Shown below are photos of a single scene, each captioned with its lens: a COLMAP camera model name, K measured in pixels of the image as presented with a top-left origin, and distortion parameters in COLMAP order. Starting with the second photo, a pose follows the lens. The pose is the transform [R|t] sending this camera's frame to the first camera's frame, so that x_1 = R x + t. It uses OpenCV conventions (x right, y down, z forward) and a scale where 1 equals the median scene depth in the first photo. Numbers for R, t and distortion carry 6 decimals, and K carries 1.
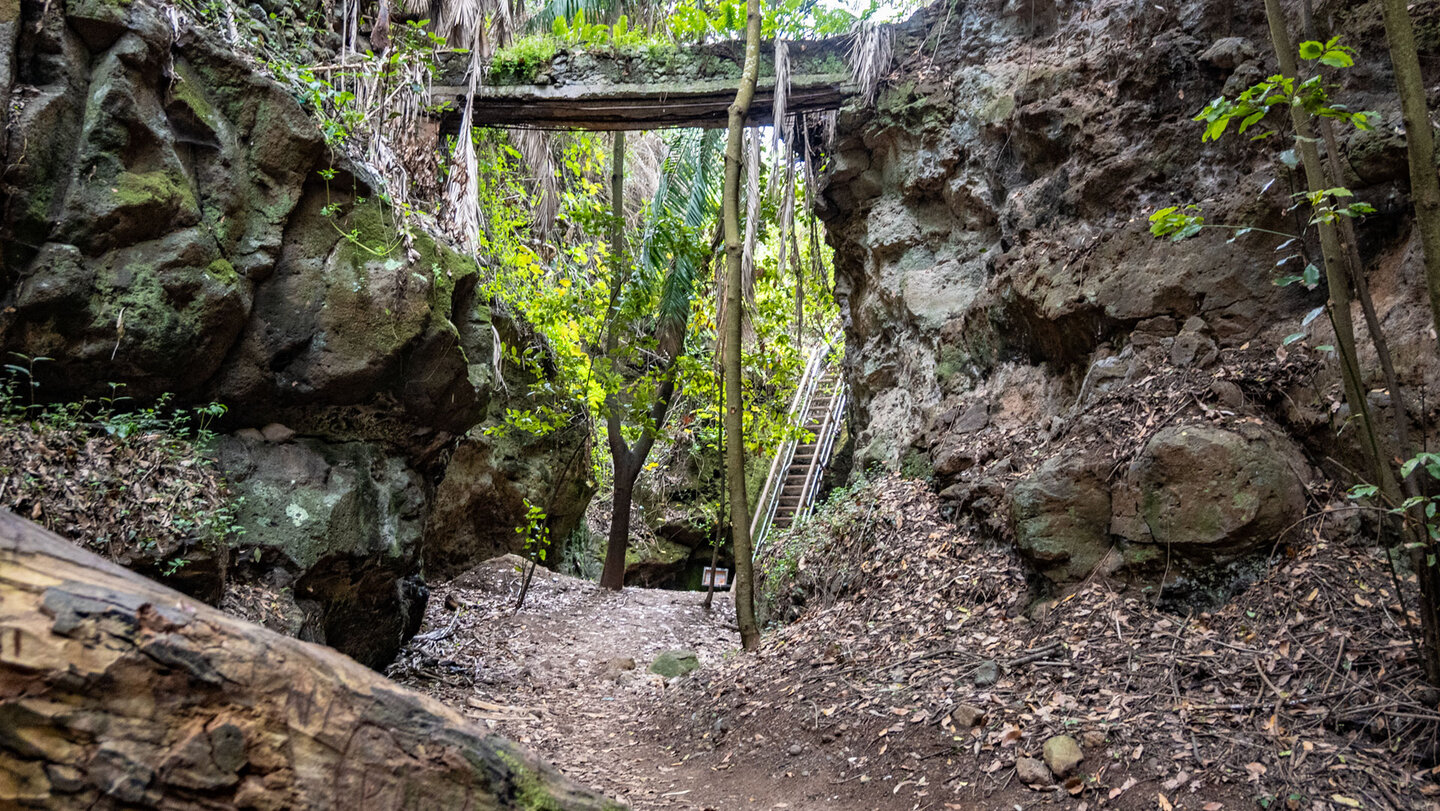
lens RADIAL K [[1045.9, 0, 720.0], [0, 1045.9, 405.5], [0, 0, 1]] dist [0.005425, 0.000821]
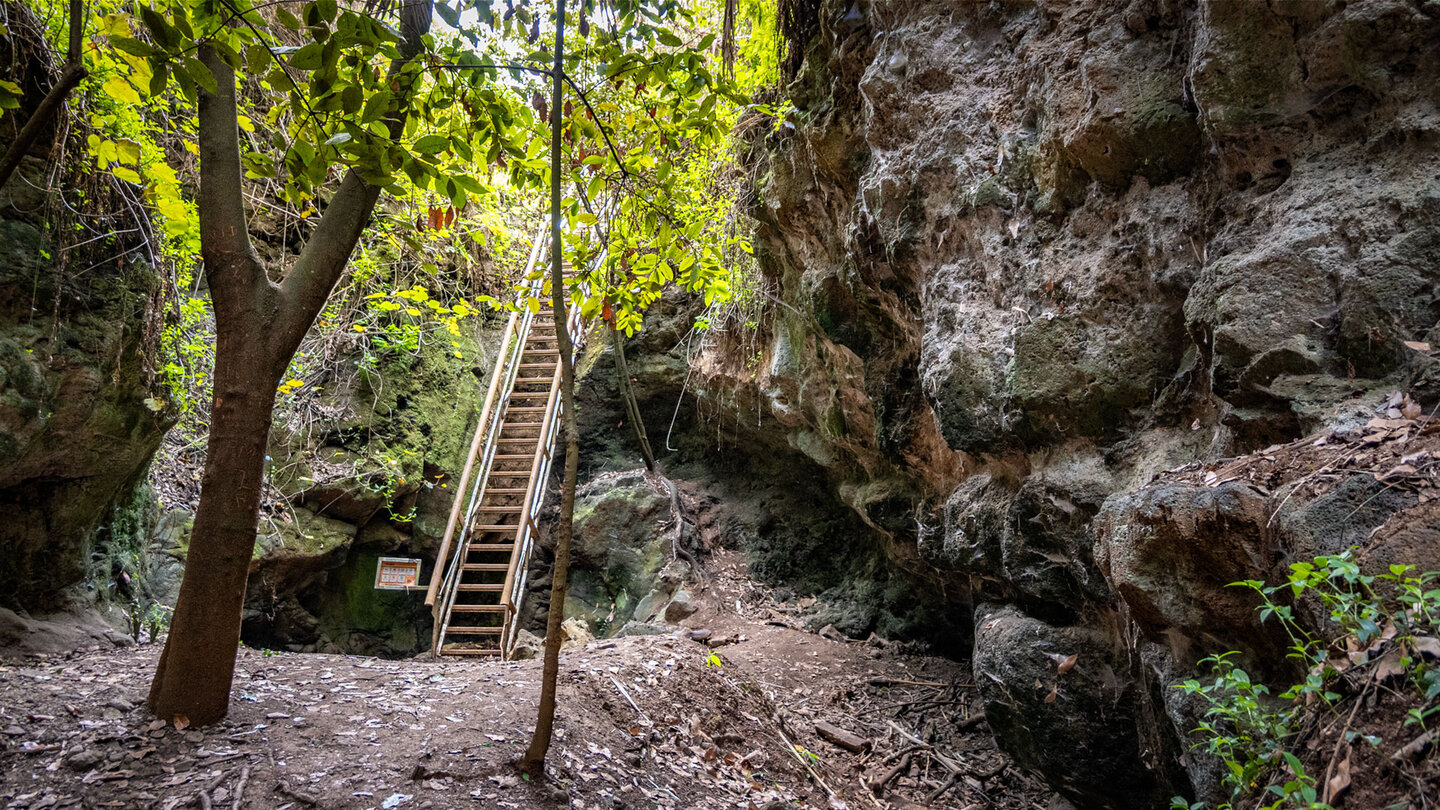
lens RADIAL K [[993.6, 0, 721.0], [0, 993.6, 329.5], [0, 0, 1]] dist [0.007506, 0.001961]
pose [[0.933619, 0.034829, 0.356572, -0.040073], [-0.023677, 0.999086, -0.035594, 0.040398], [-0.357485, 0.024788, 0.933590, 0.399716]]
